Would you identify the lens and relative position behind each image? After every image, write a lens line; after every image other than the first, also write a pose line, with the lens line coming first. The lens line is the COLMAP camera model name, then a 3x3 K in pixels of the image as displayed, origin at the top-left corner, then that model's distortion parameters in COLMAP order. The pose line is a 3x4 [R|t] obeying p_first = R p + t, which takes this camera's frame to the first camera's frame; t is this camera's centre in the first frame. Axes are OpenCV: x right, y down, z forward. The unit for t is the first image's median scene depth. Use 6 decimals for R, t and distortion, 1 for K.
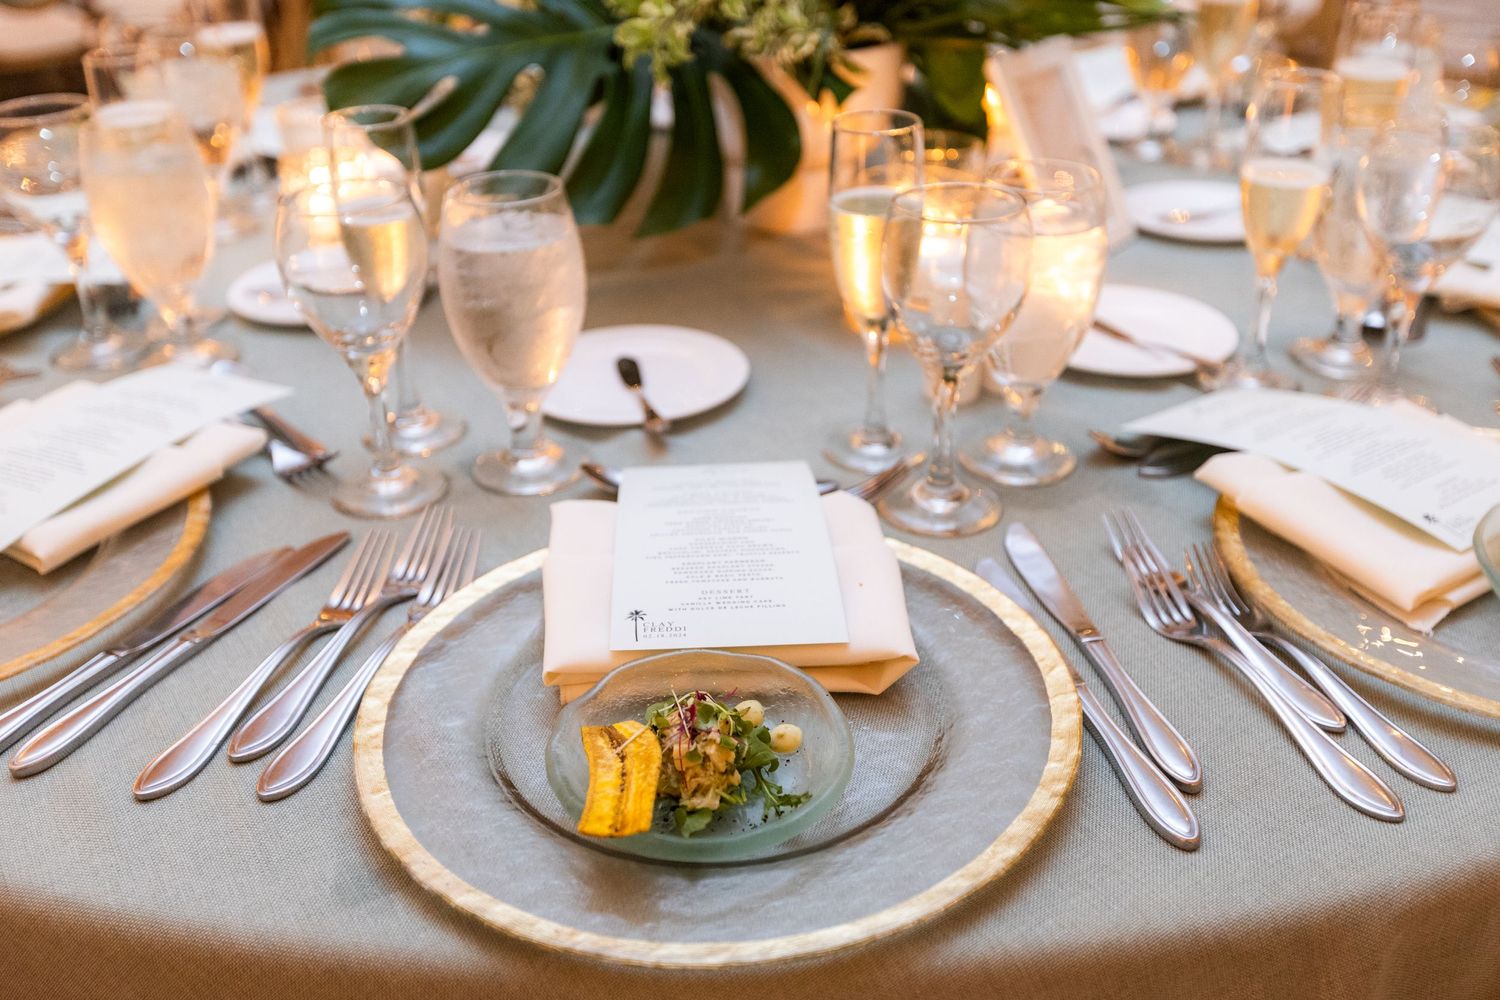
lens RADIAL K [[1597.0, 0, 750.0], [0, 1597.0, 500.0], [0, 0, 1]] dist [0.017370, 0.010774]
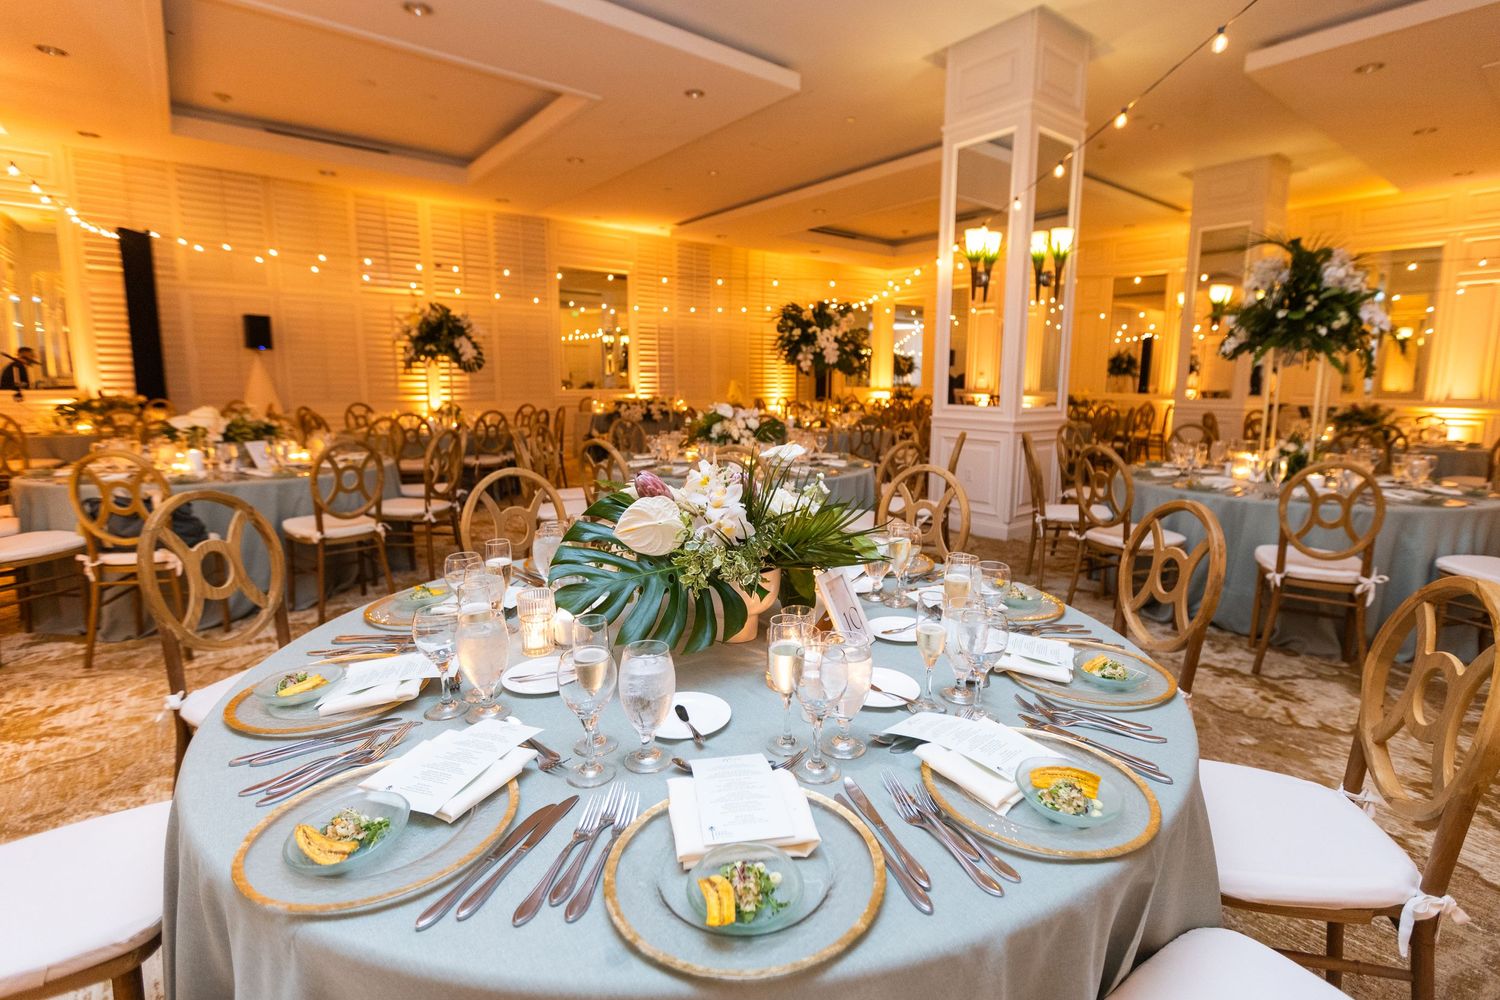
lens RADIAL K [[704.0, 0, 789.8], [0, 704.0, 490.6], [0, 0, 1]] dist [-0.000104, -0.000009]
pose [[0.991744, -0.000305, 0.128237, -0.071529], [0.043858, 0.940500, -0.336951, -0.040607], [-0.120504, 0.339794, 0.932748, -0.203687]]
